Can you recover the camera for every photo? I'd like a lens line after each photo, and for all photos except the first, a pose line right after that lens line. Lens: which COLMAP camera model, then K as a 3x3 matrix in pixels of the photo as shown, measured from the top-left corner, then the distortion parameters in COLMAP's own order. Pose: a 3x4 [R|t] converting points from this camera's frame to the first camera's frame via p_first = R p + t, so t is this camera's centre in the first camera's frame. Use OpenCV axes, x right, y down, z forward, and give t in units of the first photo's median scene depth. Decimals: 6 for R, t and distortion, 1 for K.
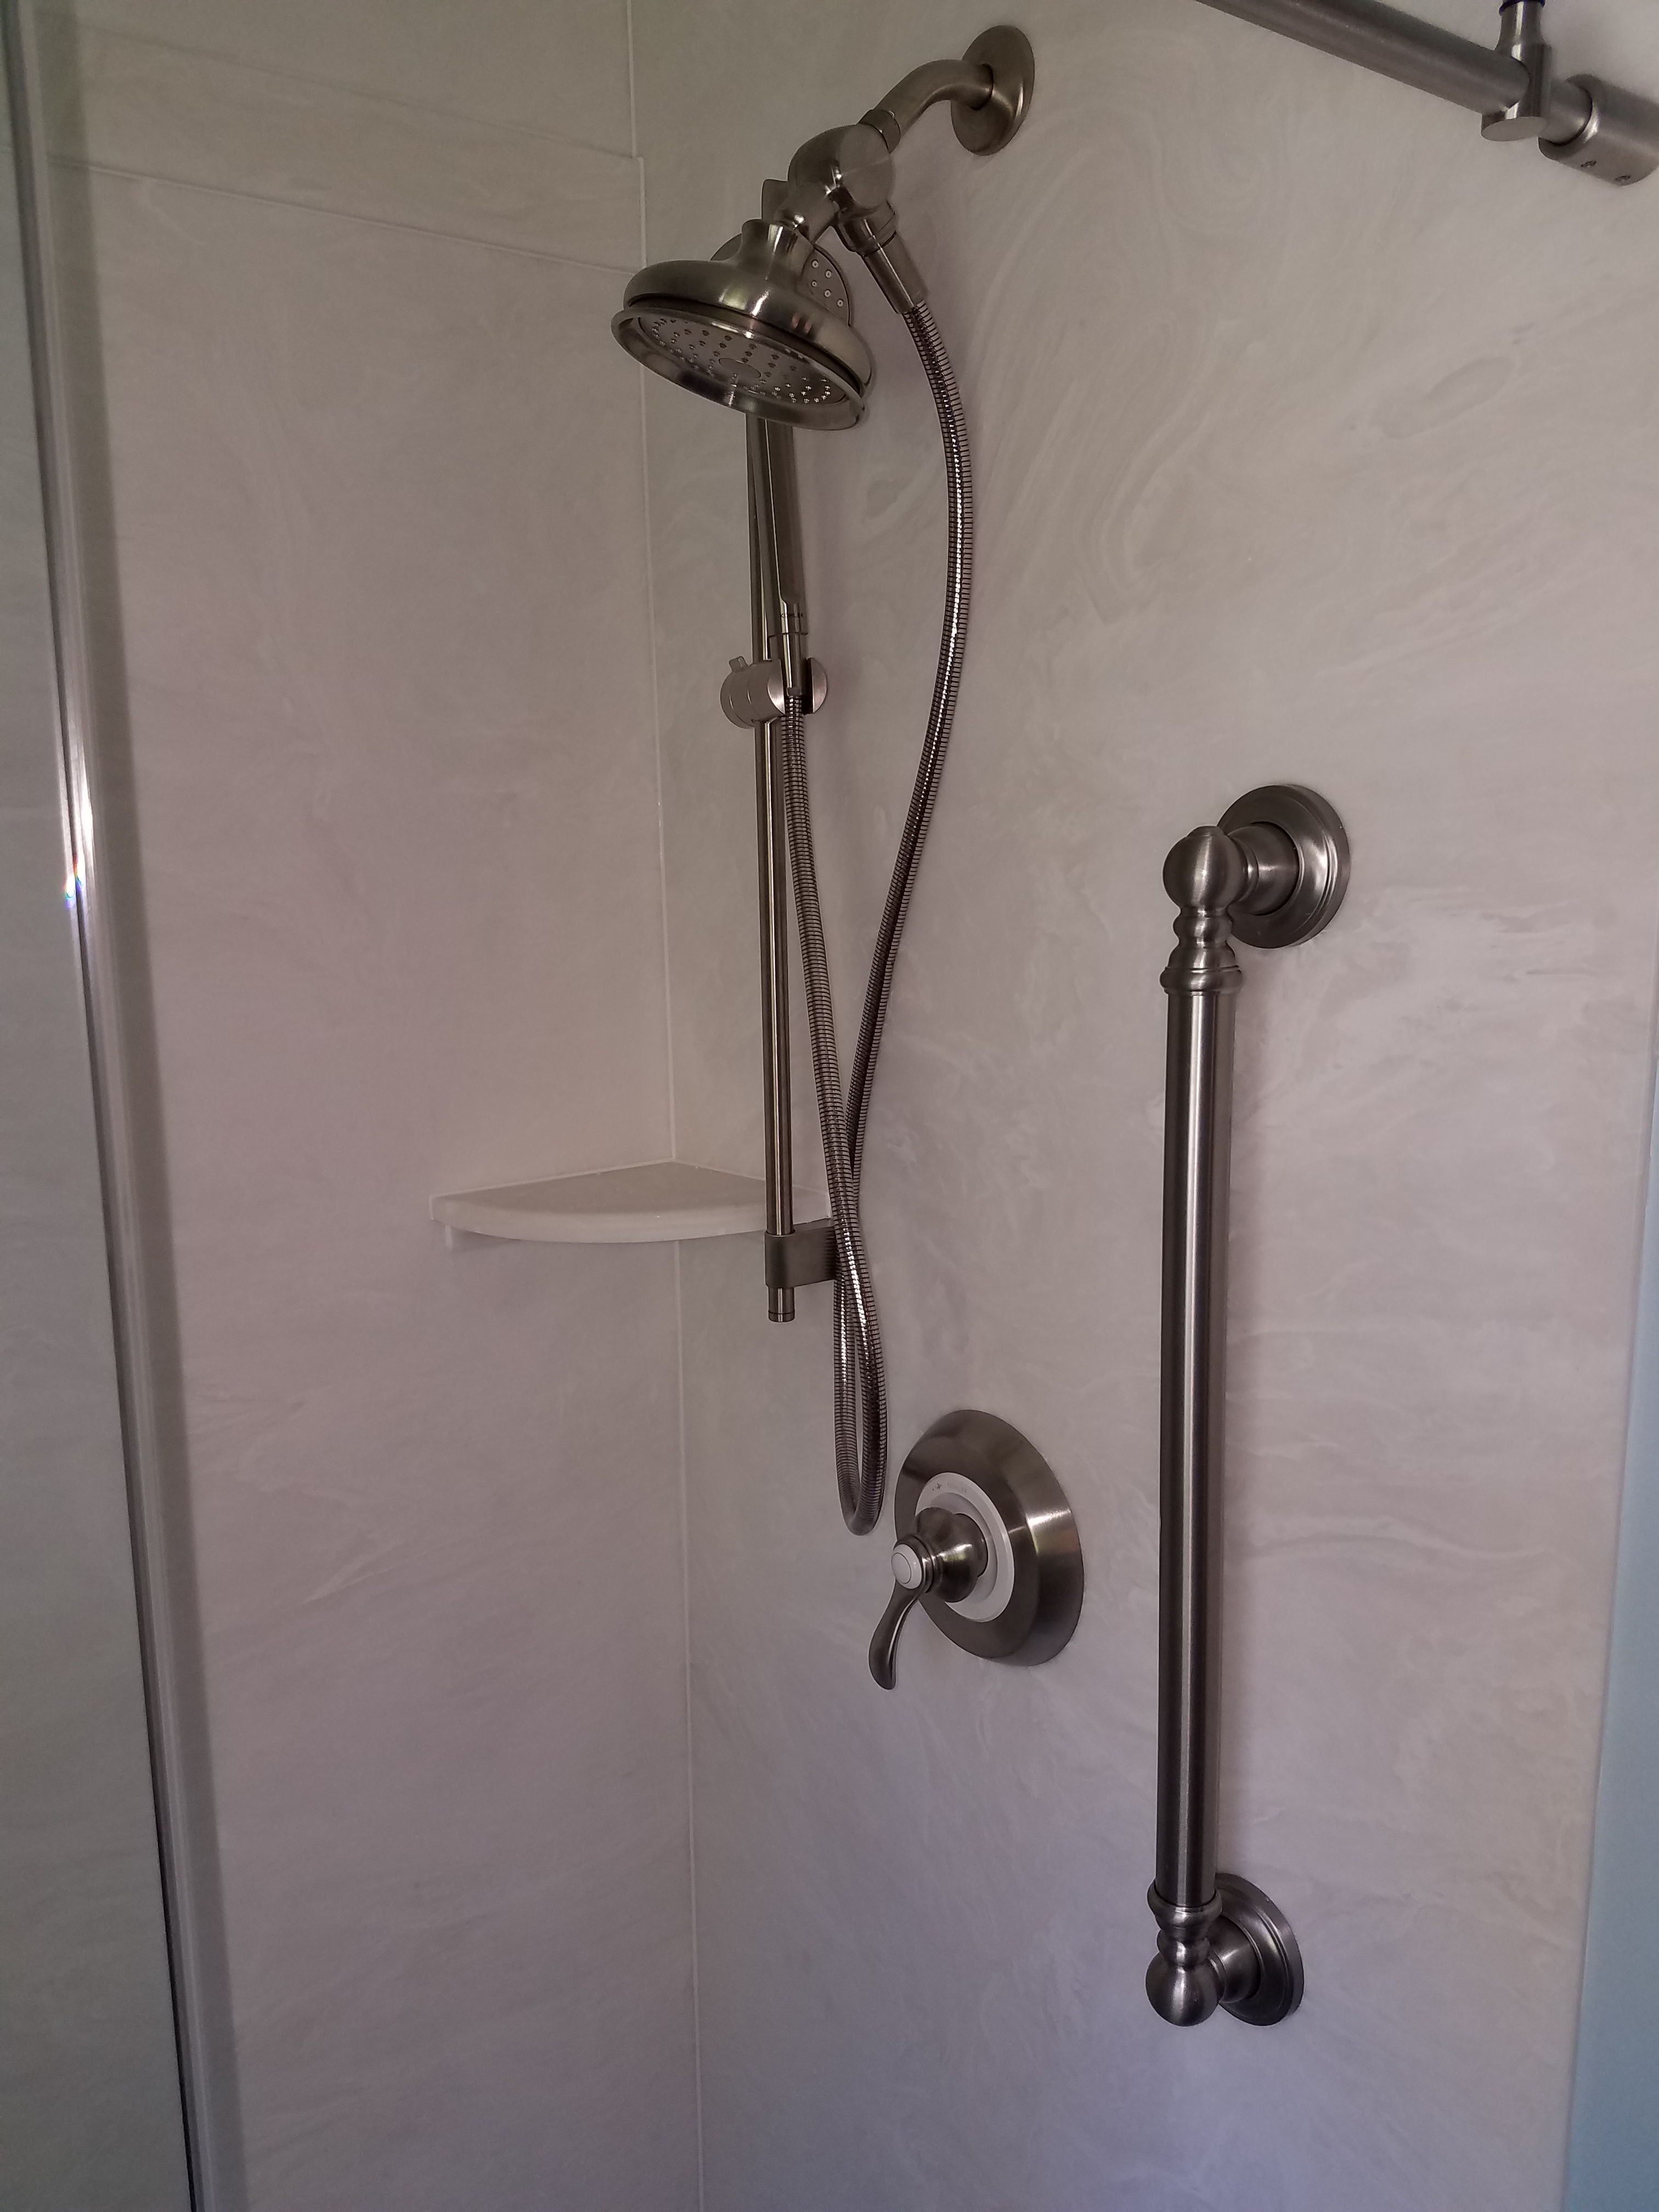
lens RADIAL K [[1743.1, 0, 858.3], [0, 1743.1, 1136.9], [0, 0, 1]] dist [0.113418, -0.172424]
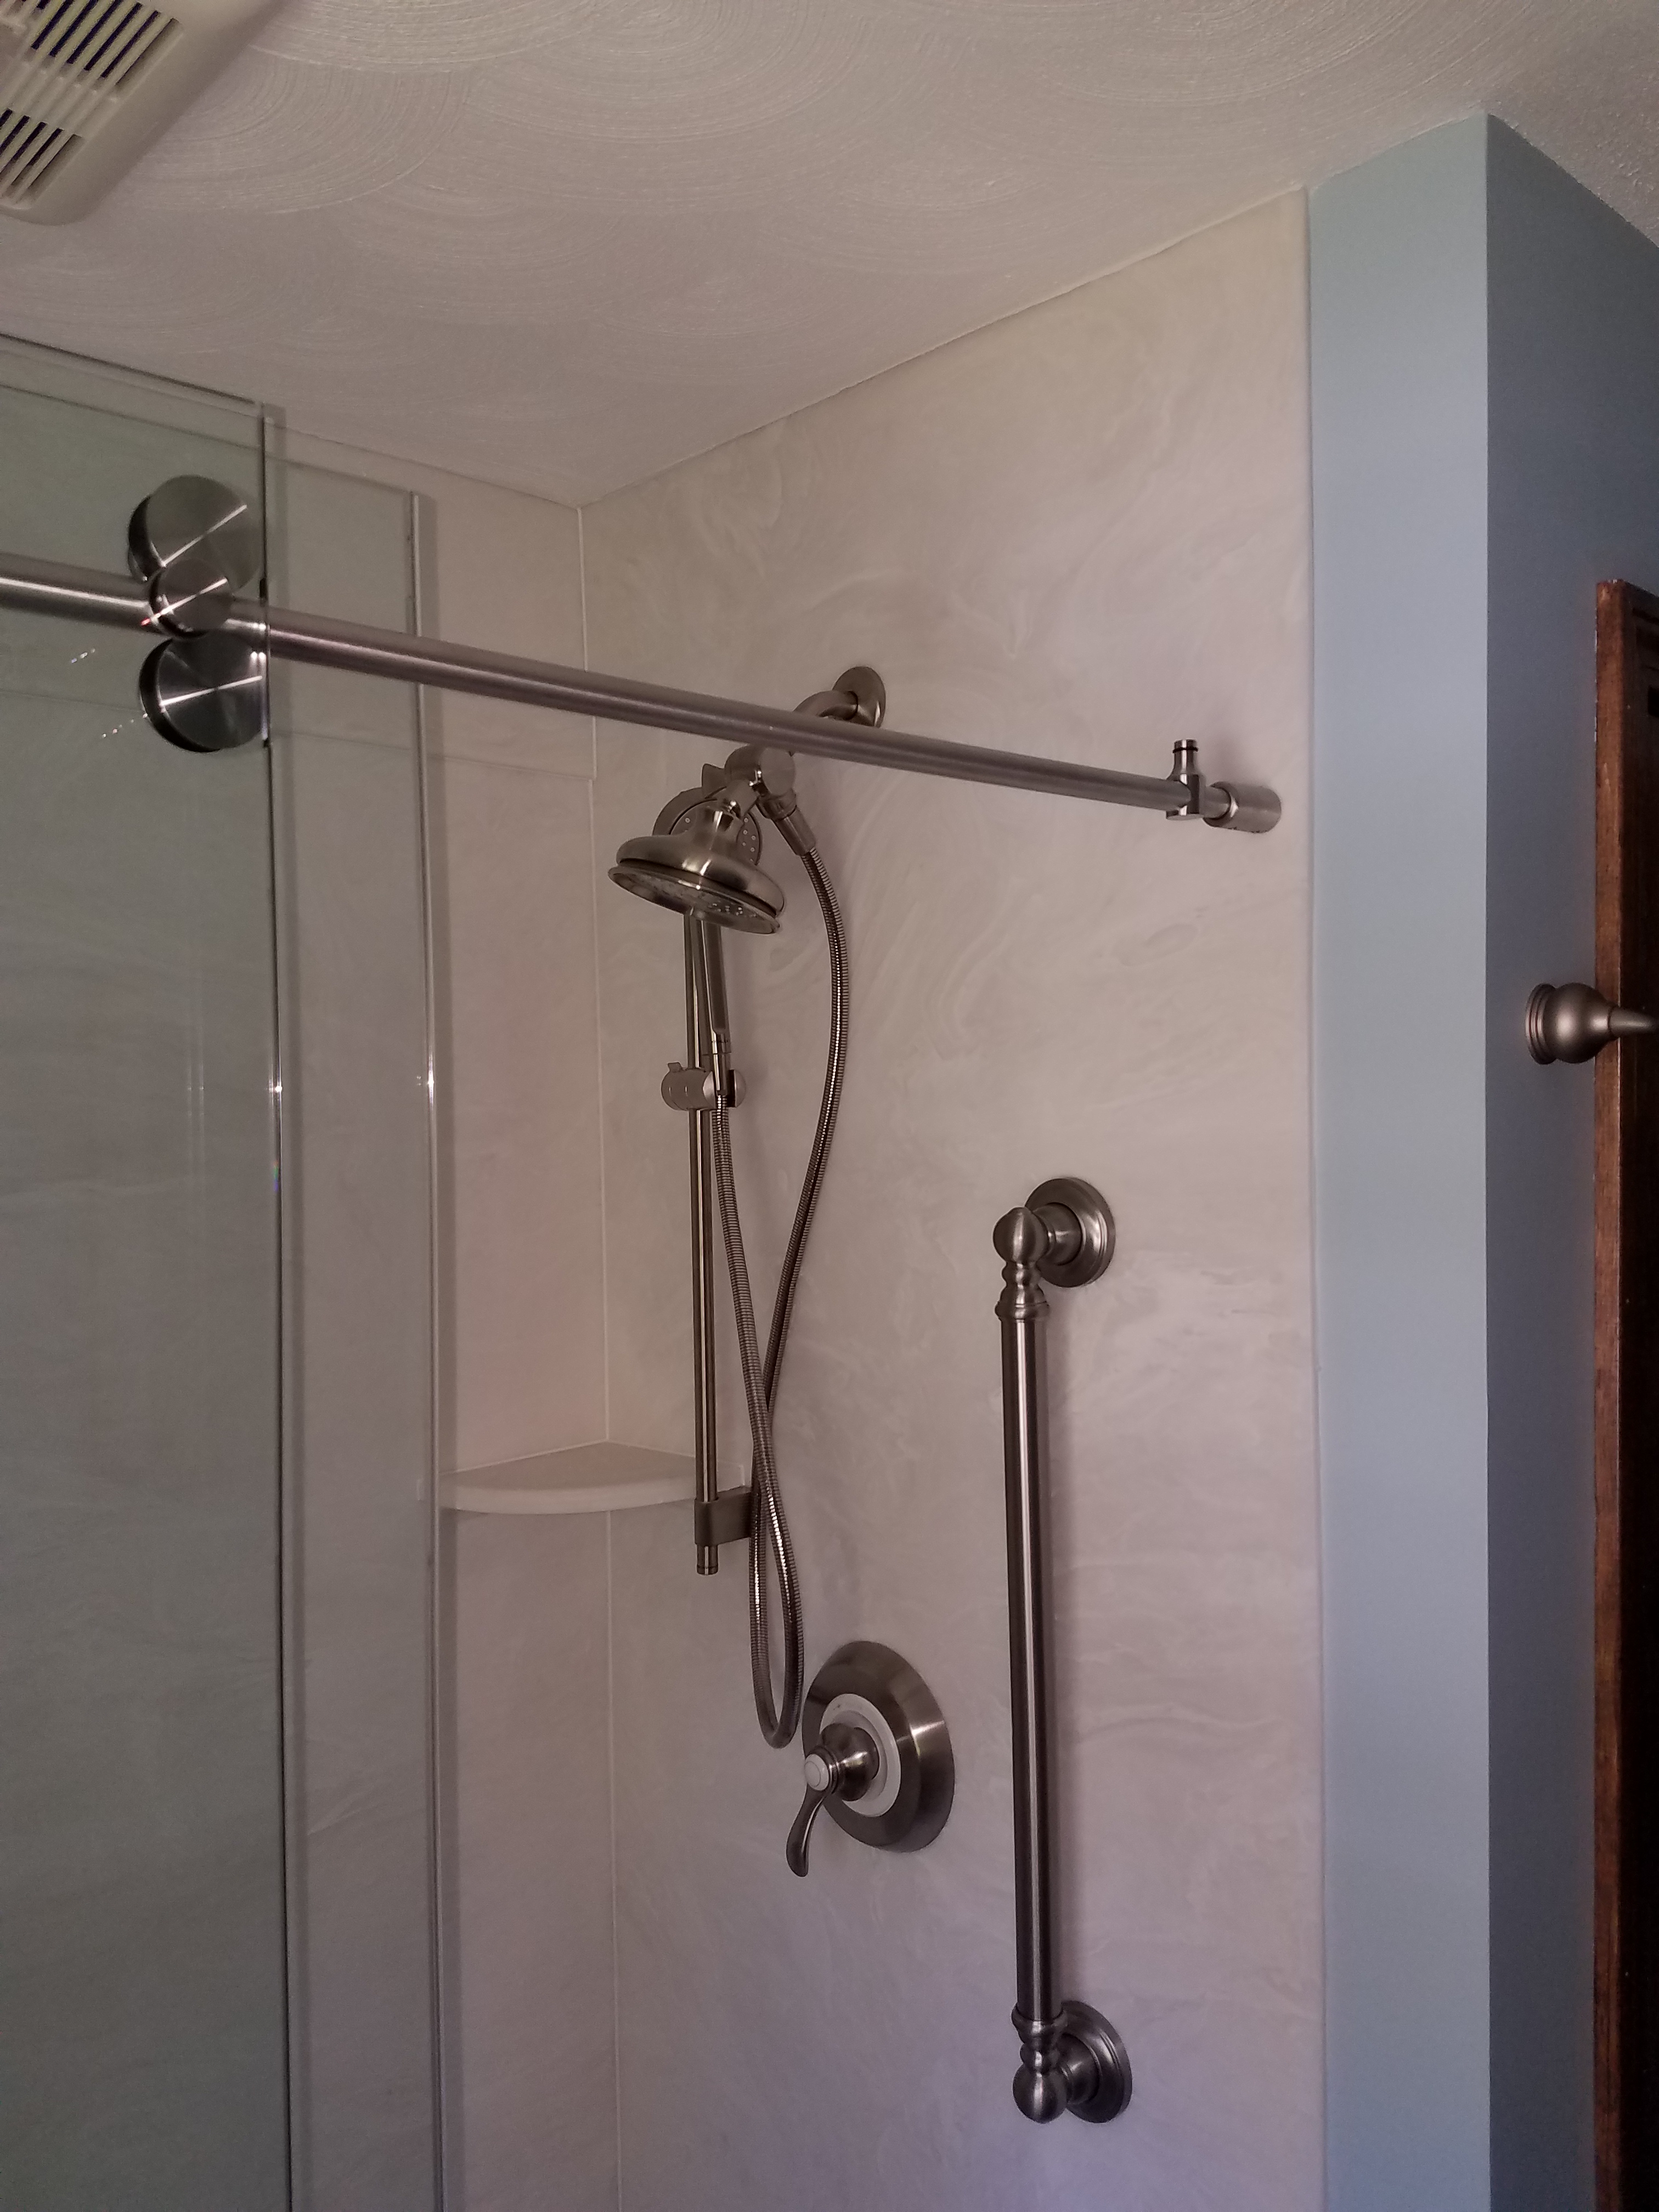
lens RADIAL K [[1743.1, 0, 821.6], [0, 1743.1, 1112.7], [0, 0, 1]] dist [0.113418, -0.172424]
pose [[0.997928, -0.012531, 0.063114, -0.048976], [0.022345, 0.987302, -0.157275, -0.025615], [-0.060342, 0.158359, 0.985536, -0.373668]]
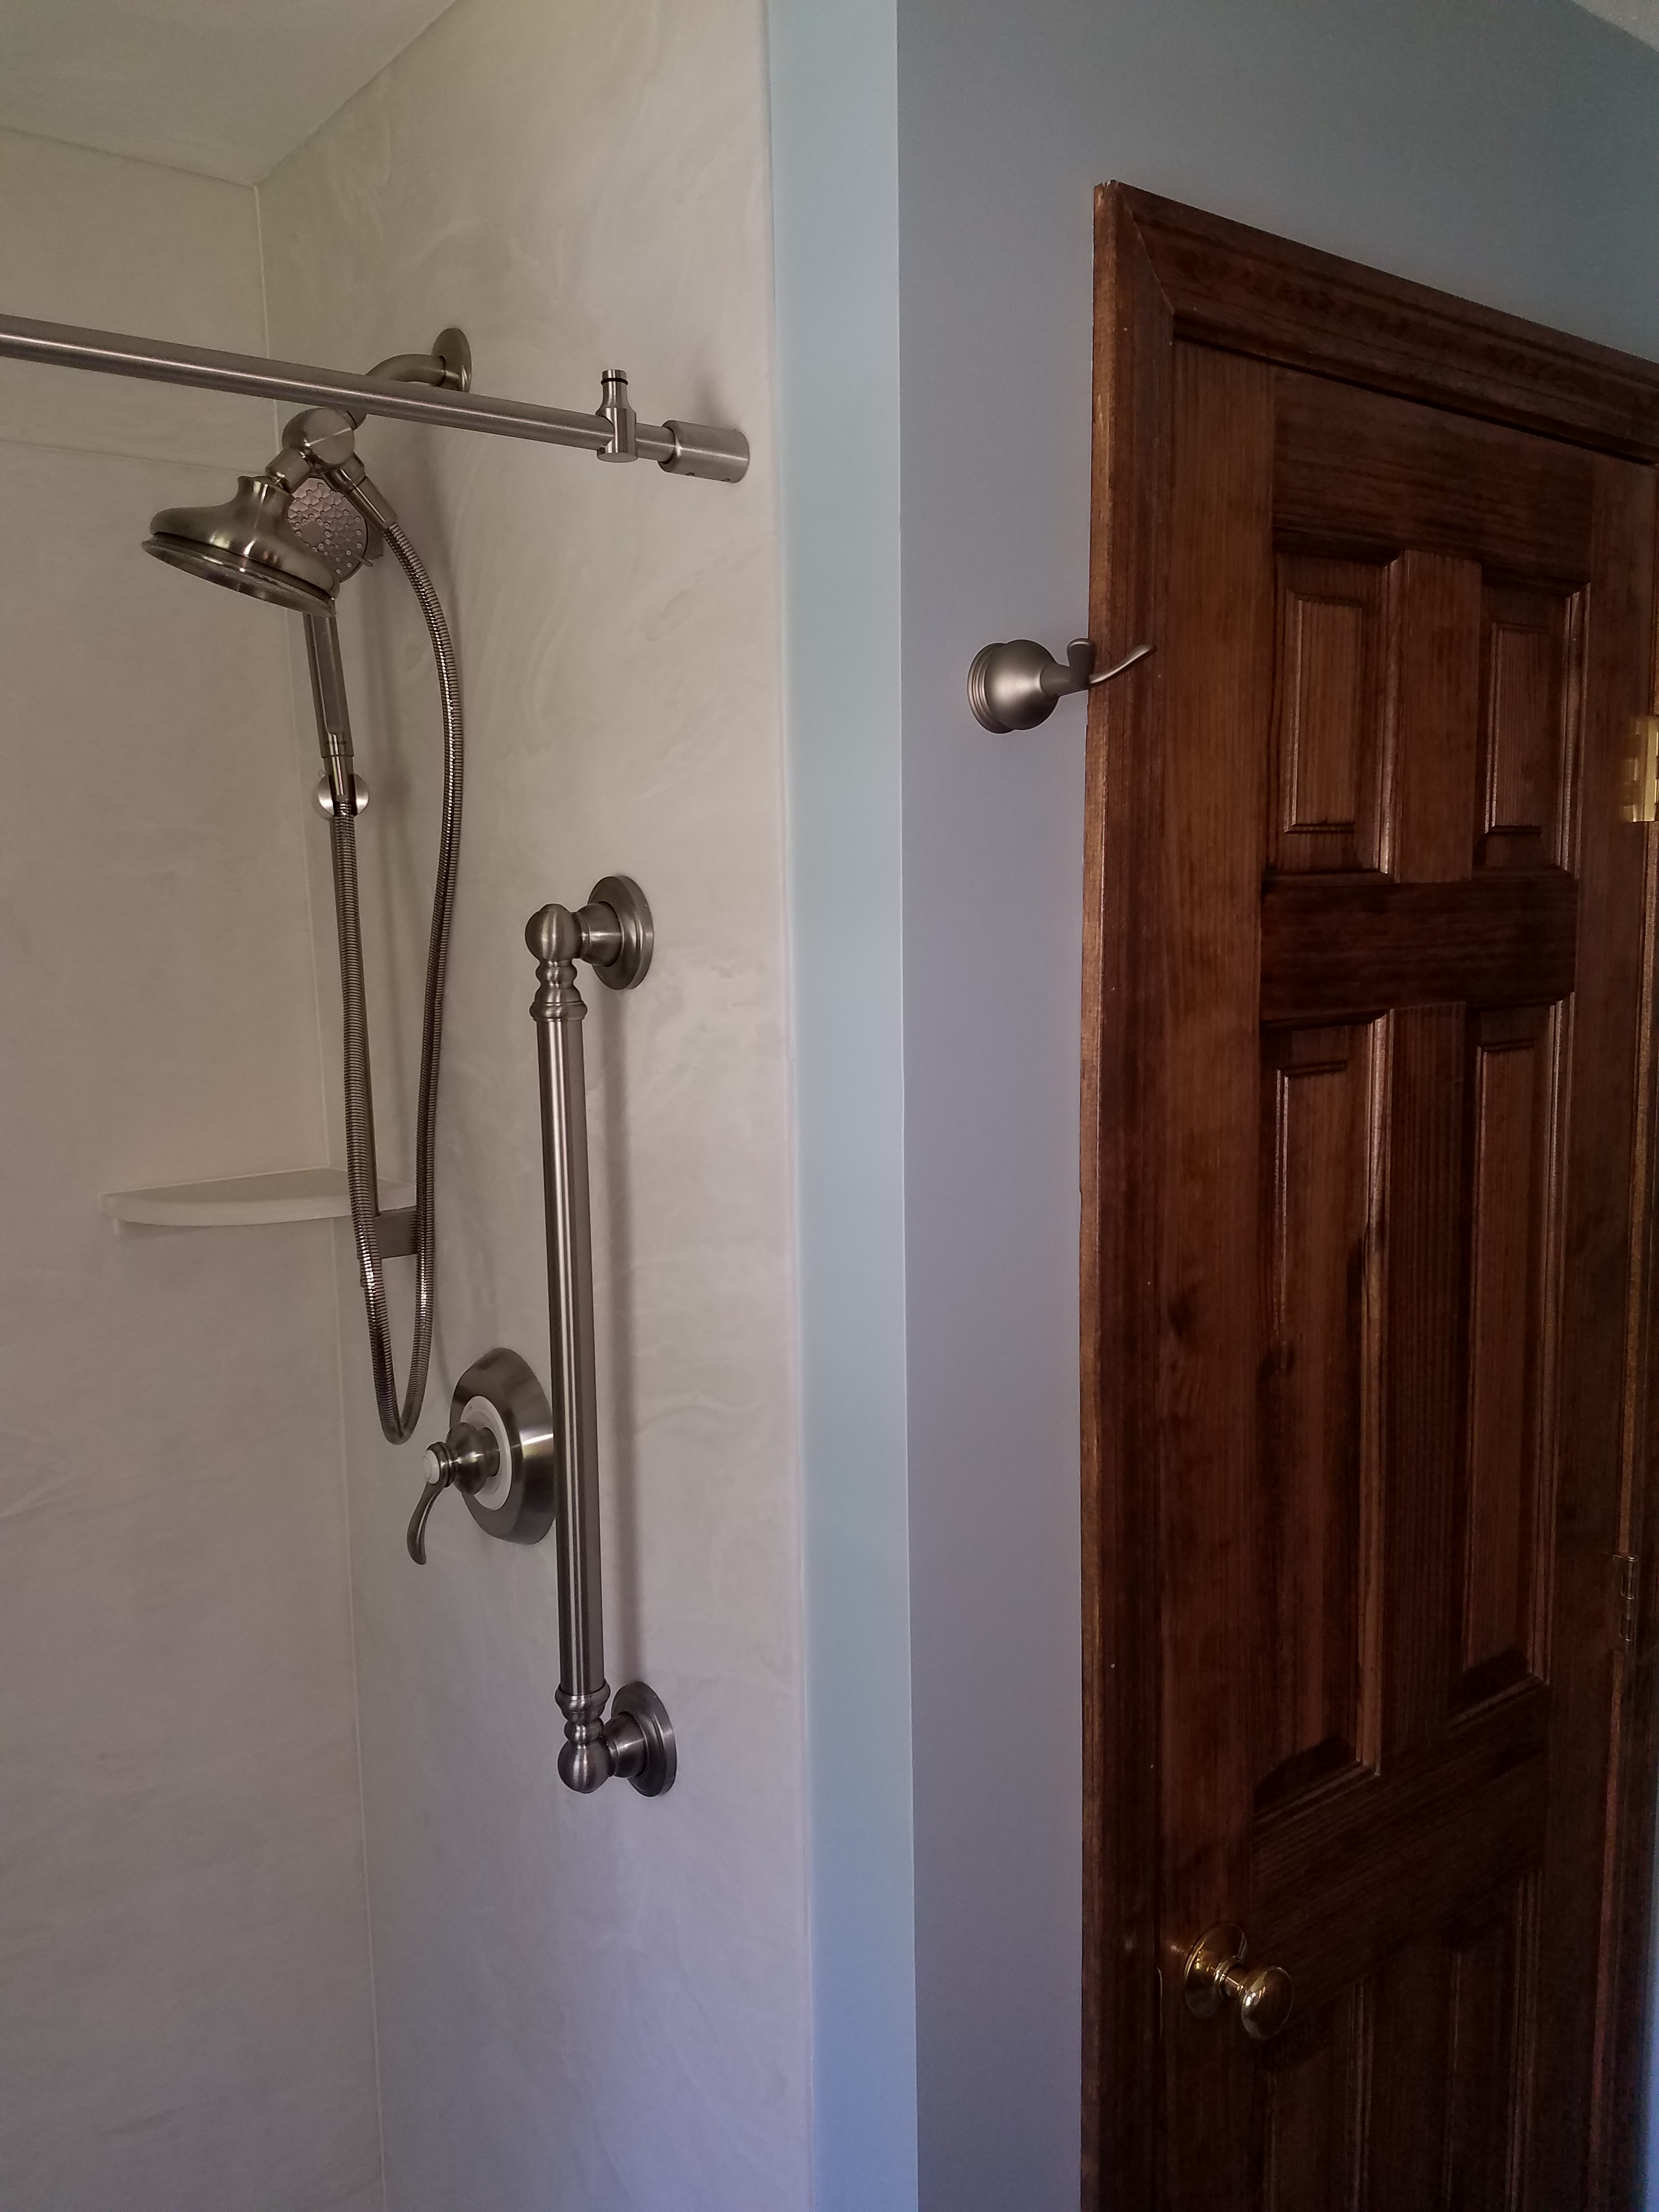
lens RADIAL K [[1743.1, 0, 813.0], [0, 1743.1, 1116.6], [0, 0, 1]] dist [0.113418, -0.172424]
pose [[0.999881, -0.012896, -0.008452, 0.362570], [0.012560, 0.999177, -0.038576, 0.044335], [0.008942, 0.038465, 0.999220, -0.338637]]
